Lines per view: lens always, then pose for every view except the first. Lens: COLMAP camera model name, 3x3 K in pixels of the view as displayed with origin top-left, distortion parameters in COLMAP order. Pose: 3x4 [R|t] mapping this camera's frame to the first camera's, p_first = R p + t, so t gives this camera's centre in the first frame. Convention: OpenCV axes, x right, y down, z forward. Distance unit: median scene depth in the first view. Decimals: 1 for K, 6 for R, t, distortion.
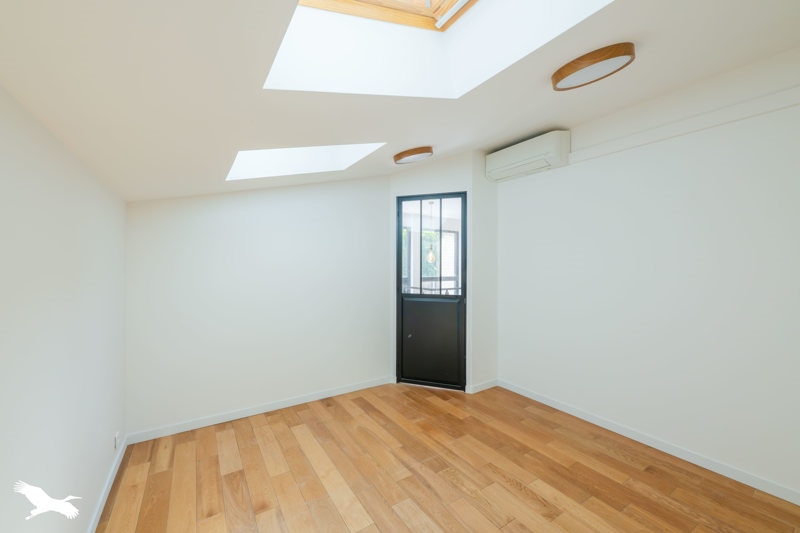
lens RADIAL K [[324.2, 0, 401.0], [0, 324.2, 268.0], [0, 0, 1]] dist [-0.002162, 0.000894]
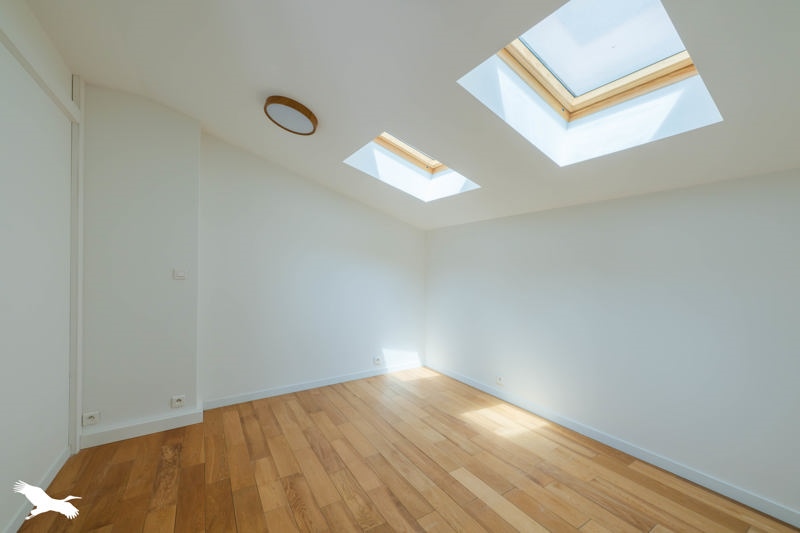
lens RADIAL K [[324.2, 0, 399.7], [0, 324.2, 265.1], [0, 0, 1]] dist [-0.002162, 0.000894]
pose [[-0.999911, -0.008732, 0.010099, 0.079492], [-0.008717, 0.999961, 0.001548, 0.012603], [-0.010113, 0.001460, -0.999948, 1.924441]]
